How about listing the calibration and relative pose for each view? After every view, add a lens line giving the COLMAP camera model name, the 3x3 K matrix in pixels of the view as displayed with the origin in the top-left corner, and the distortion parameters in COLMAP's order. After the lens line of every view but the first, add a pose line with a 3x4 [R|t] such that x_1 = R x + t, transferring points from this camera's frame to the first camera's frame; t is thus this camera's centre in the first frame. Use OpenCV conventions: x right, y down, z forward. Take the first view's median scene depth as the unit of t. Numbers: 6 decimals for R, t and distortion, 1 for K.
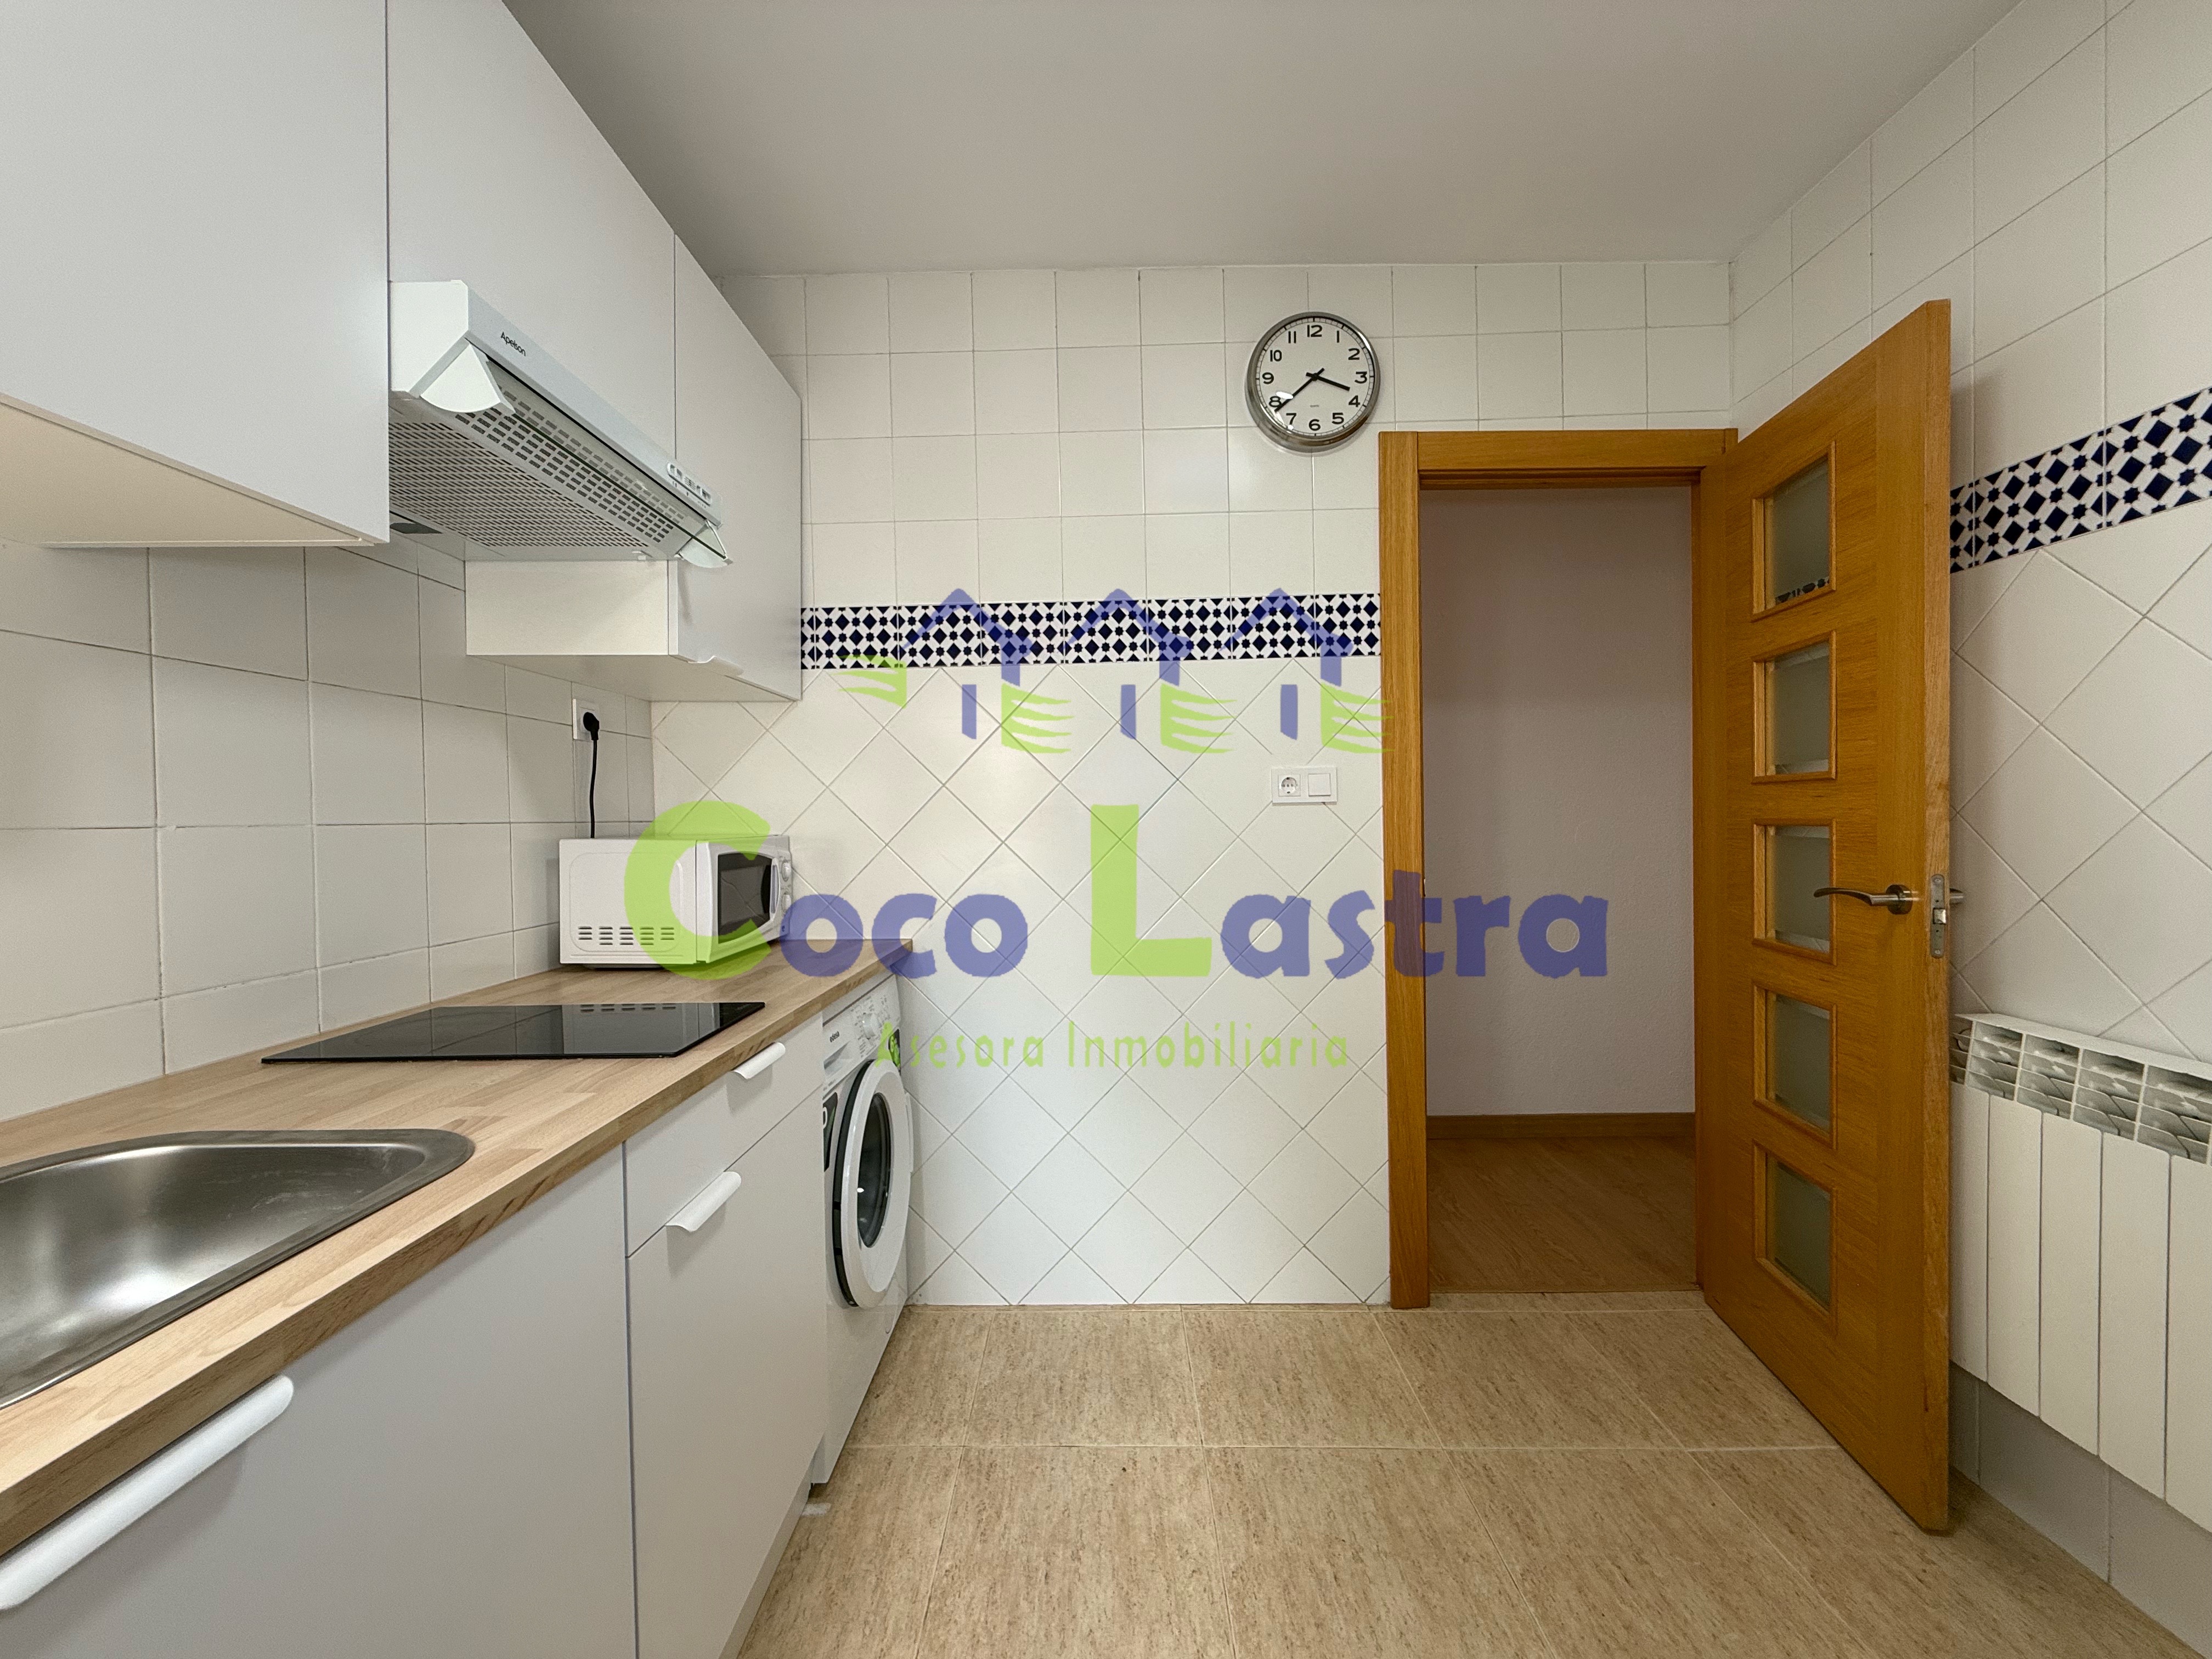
lens RADIAL K [[880.3, 0, 1099.7], [0, 880.3, 831.0], [0, 0, 1]] dist [-0.000204, -0.000248]
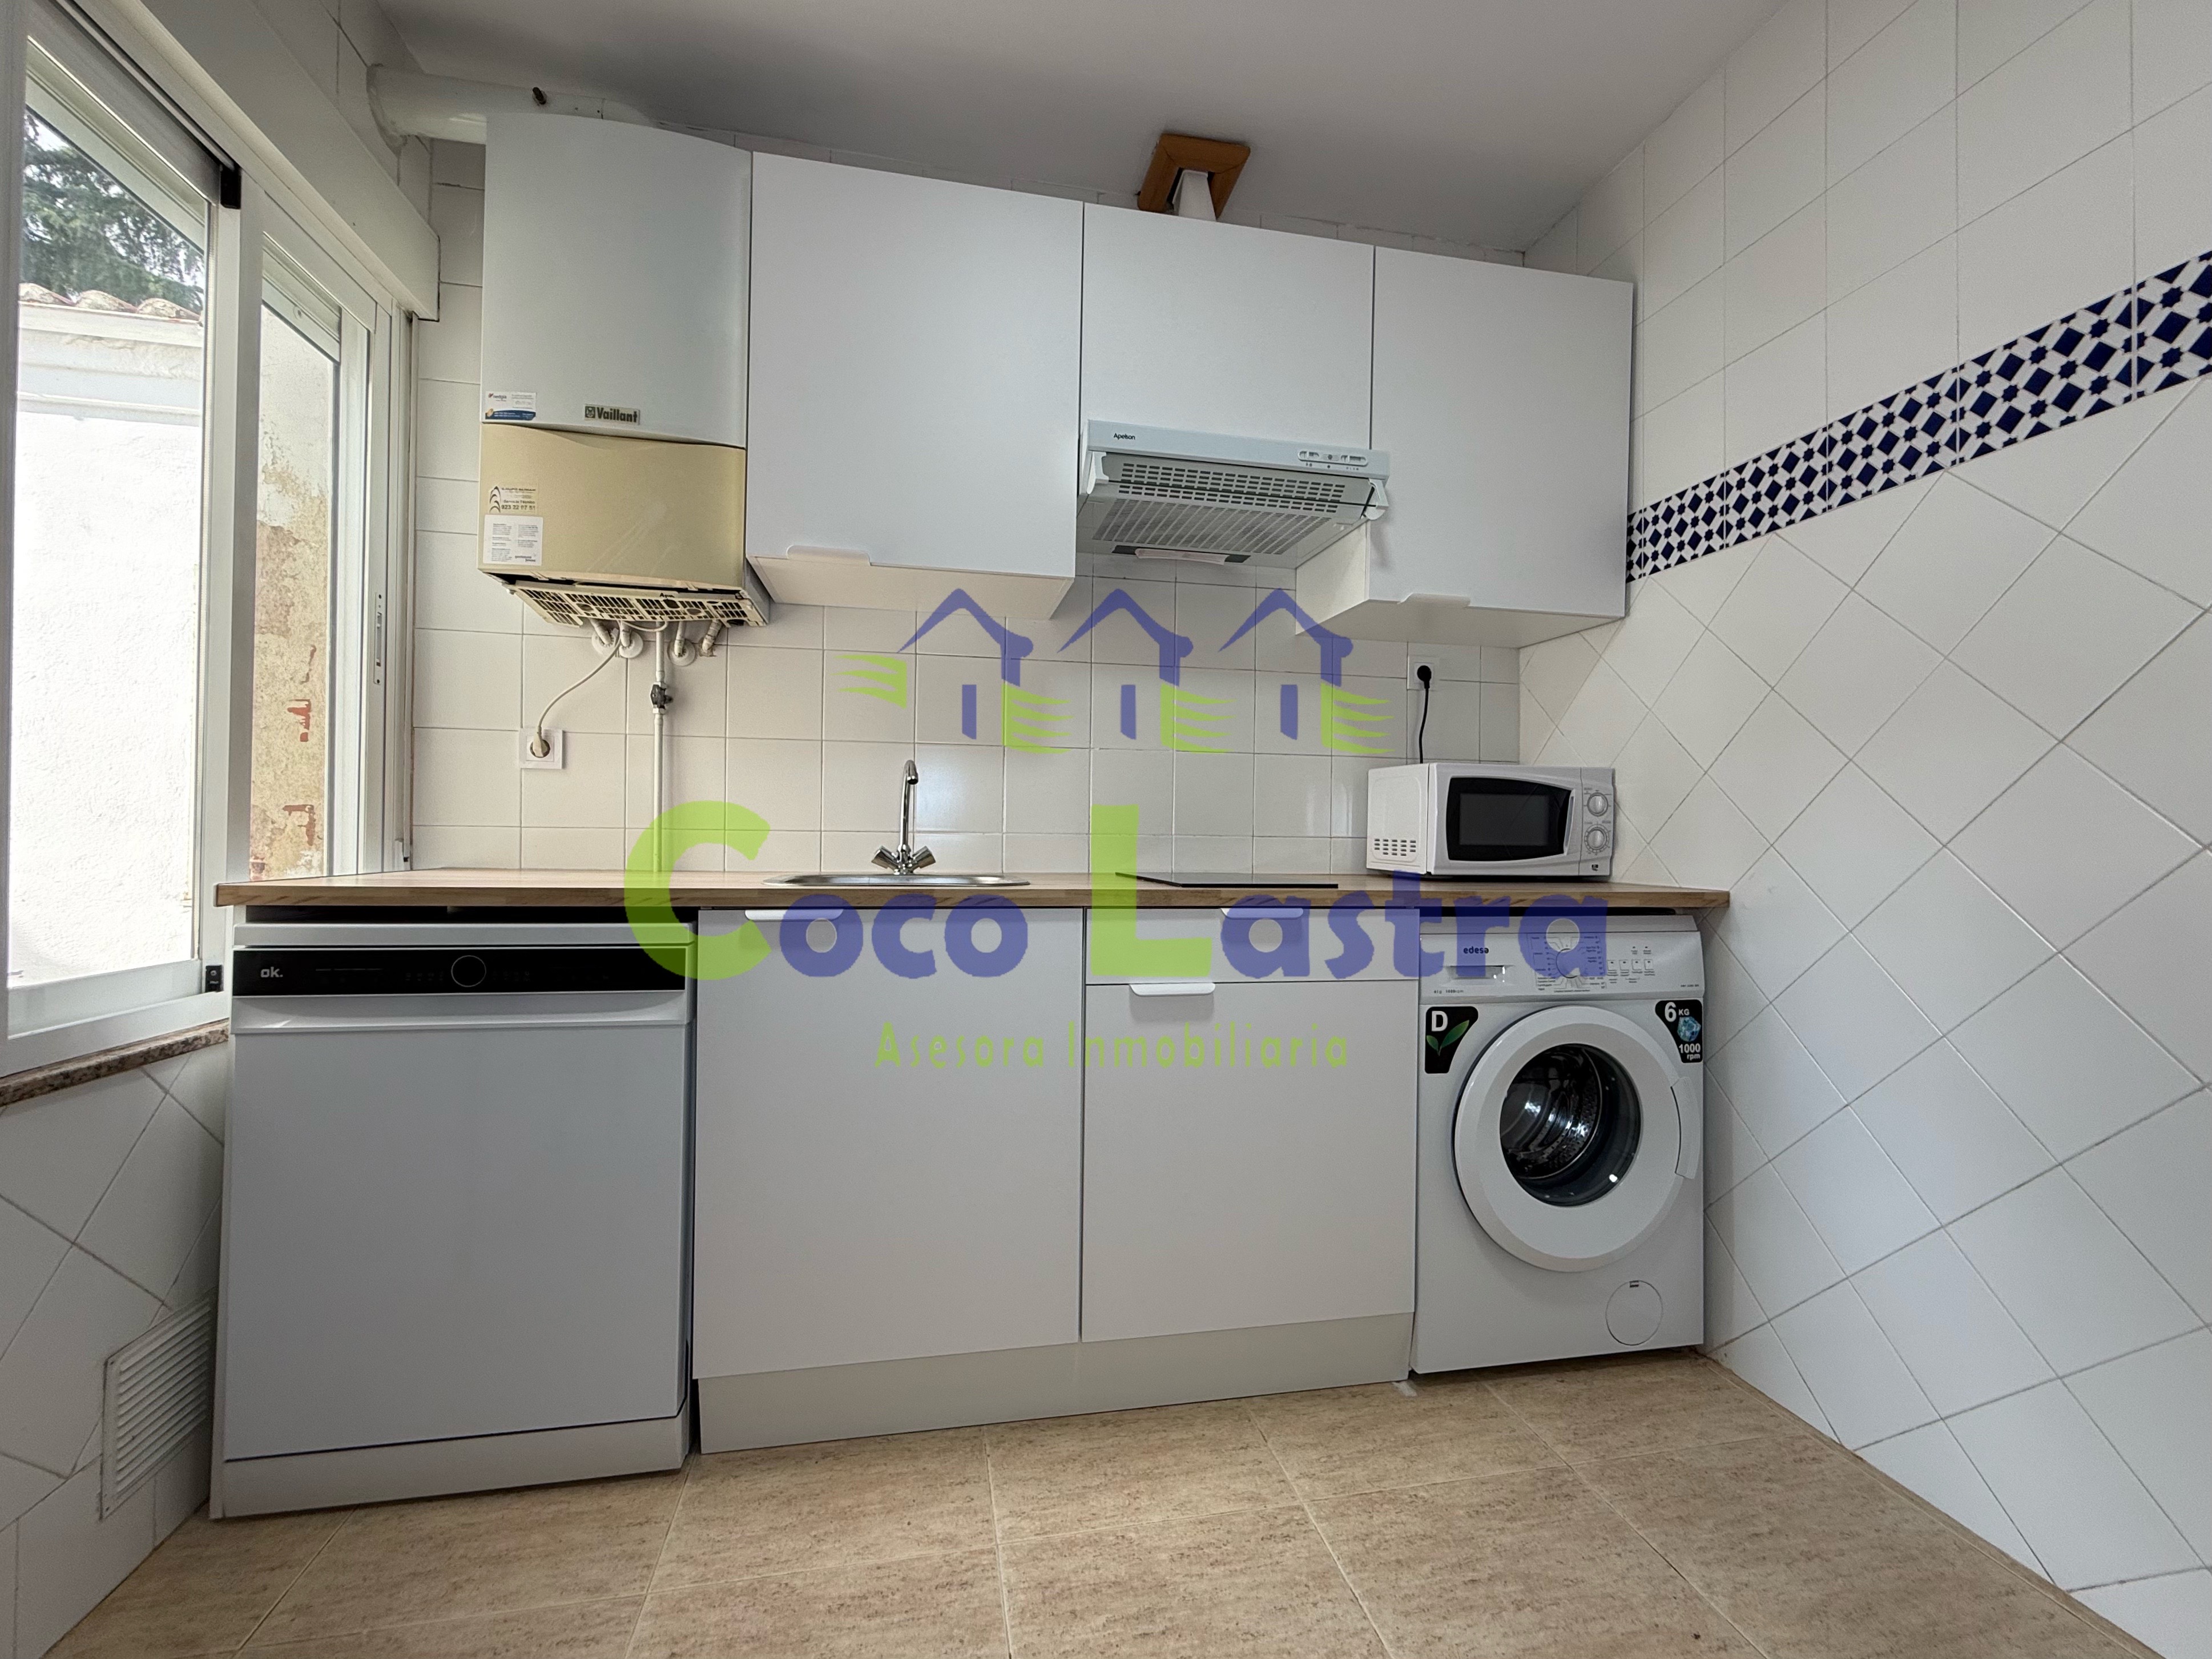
lens RADIAL K [[919.4, 0, 1098.6], [0, 919.4, 832.6], [0, 0, 1]] dist [-0.000370, -0.000178]
pose [[0.203022, 0.010046, -0.979123, 0.668330], [-0.033130, 0.999445, 0.003385, 0.122582], [0.978614, 0.031751, 0.203242, 0.406628]]
